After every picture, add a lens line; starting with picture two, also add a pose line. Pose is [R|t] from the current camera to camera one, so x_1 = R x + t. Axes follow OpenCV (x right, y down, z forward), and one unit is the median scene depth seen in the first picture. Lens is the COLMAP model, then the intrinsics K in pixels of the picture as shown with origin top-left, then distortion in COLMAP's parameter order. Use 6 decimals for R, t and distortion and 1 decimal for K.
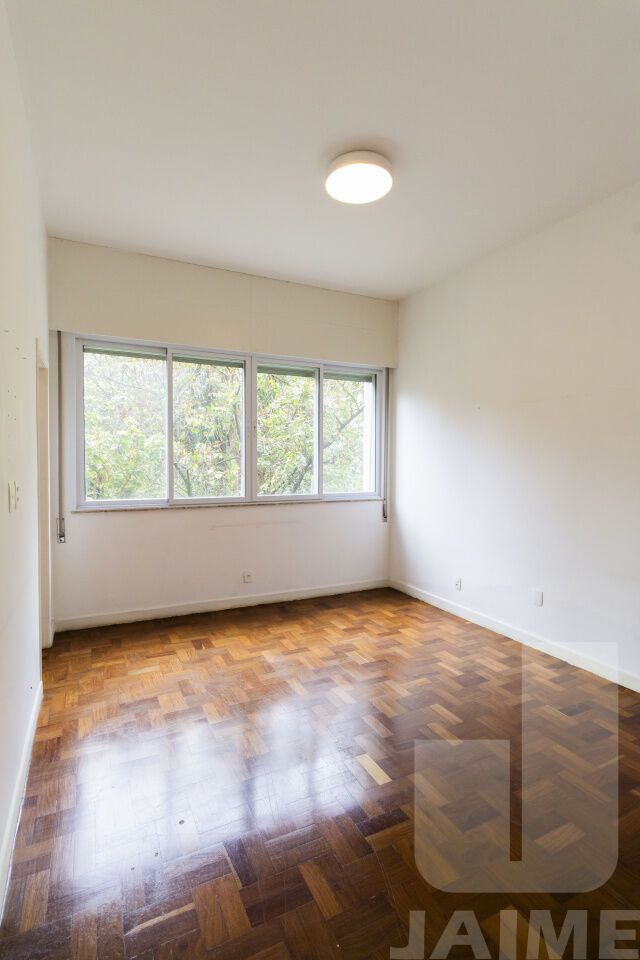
lens RADIAL K [[452.6, 0, 293.4], [0, 452.6, 480.8], [0, 0, 1]] dist [-0.001560, -0.000171]
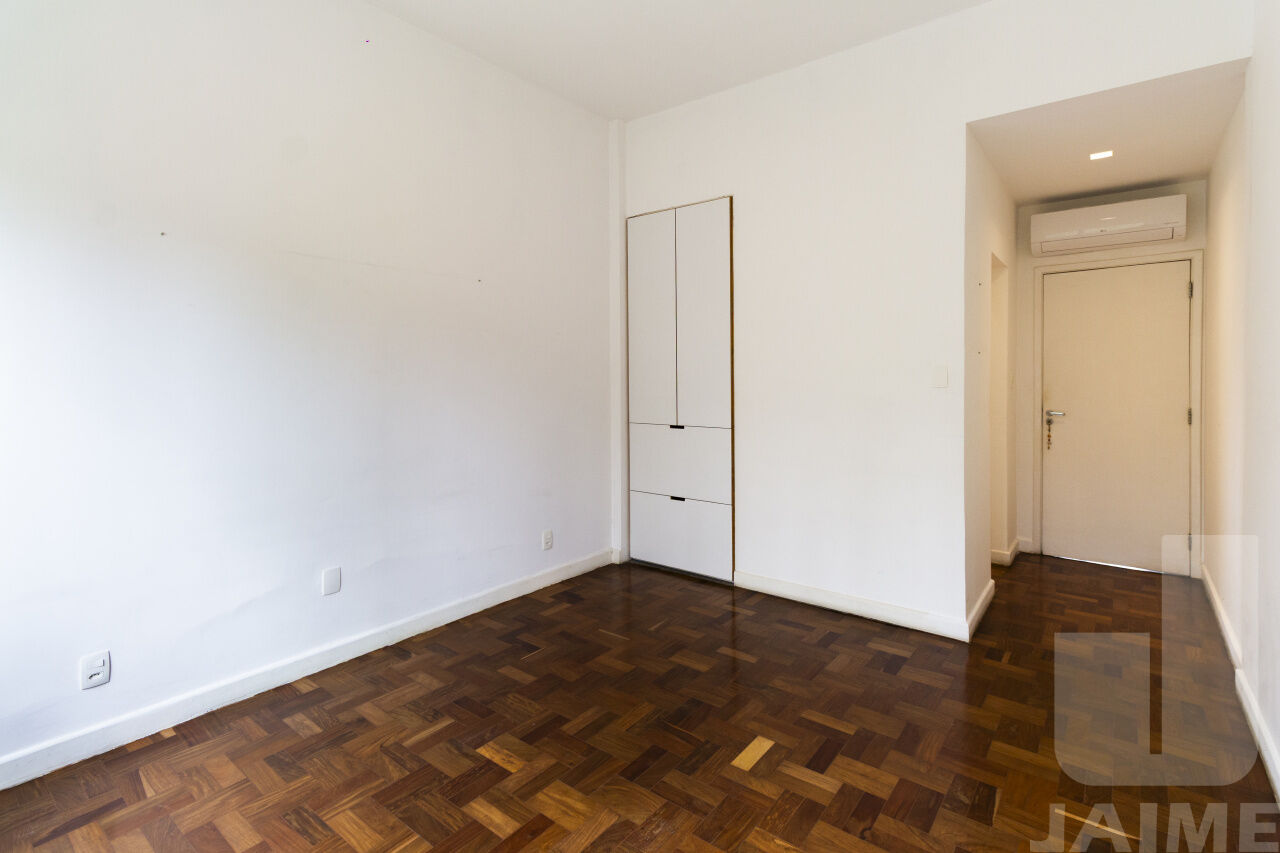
lens RADIAL K [[603.5, 0, 633.0], [0, 603.5, 409.5], [0, 0, 1]] dist [-0.001560, -0.000171]
pose [[-0.450771, -0.058967, 0.890690, -0.387976], [0.040878, 0.995405, 0.086588, -0.042584], [-0.891703, 0.075441, -0.446289, 0.979214]]
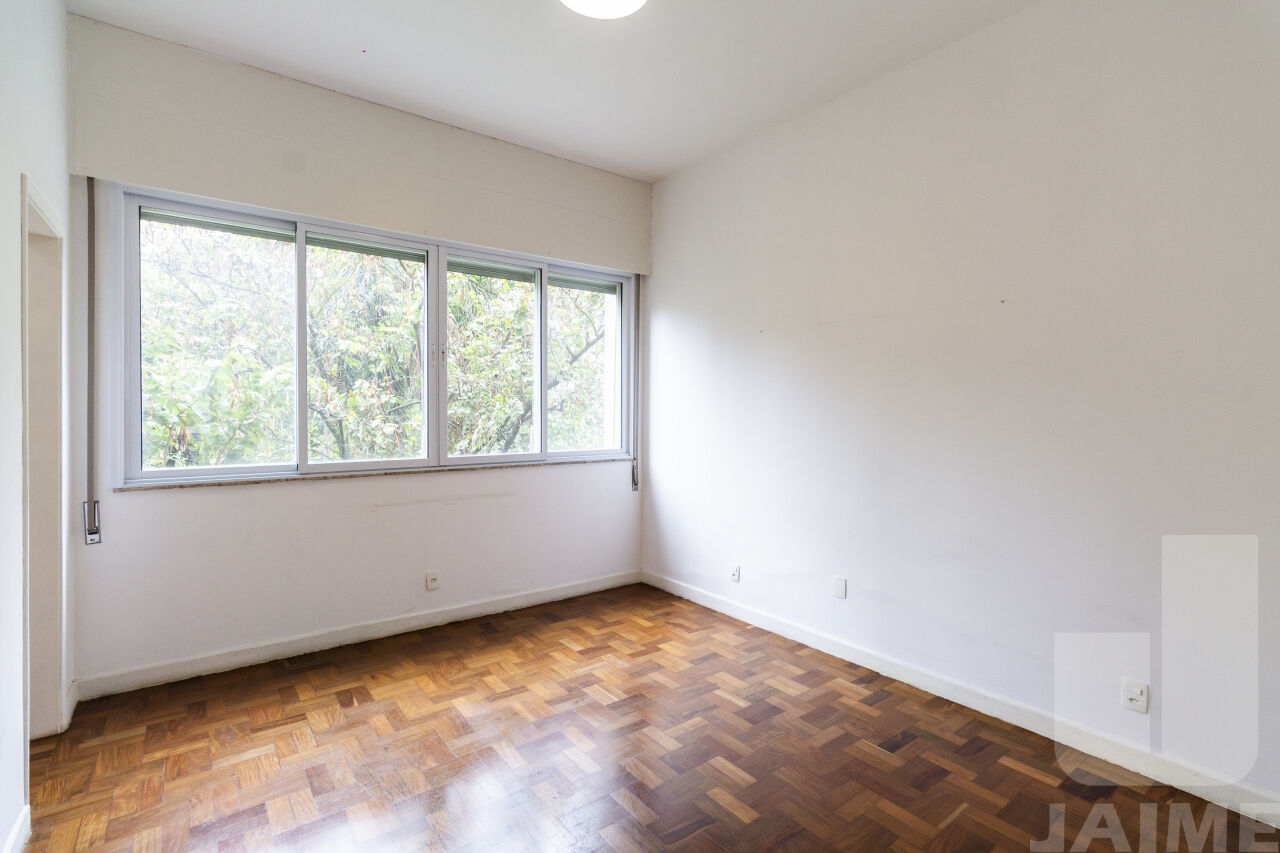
lens RADIAL K [[603.5, 0, 633.0], [0, 603.5, 409.5], [0, 0, 1]] dist [-0.001560, -0.000171]
pose [[0.978409, -0.001741, 0.206671, 0.003410], [0.011156, 0.998951, -0.044401, 0.006630], [-0.206377, 0.045748, 0.977402, 0.087485]]
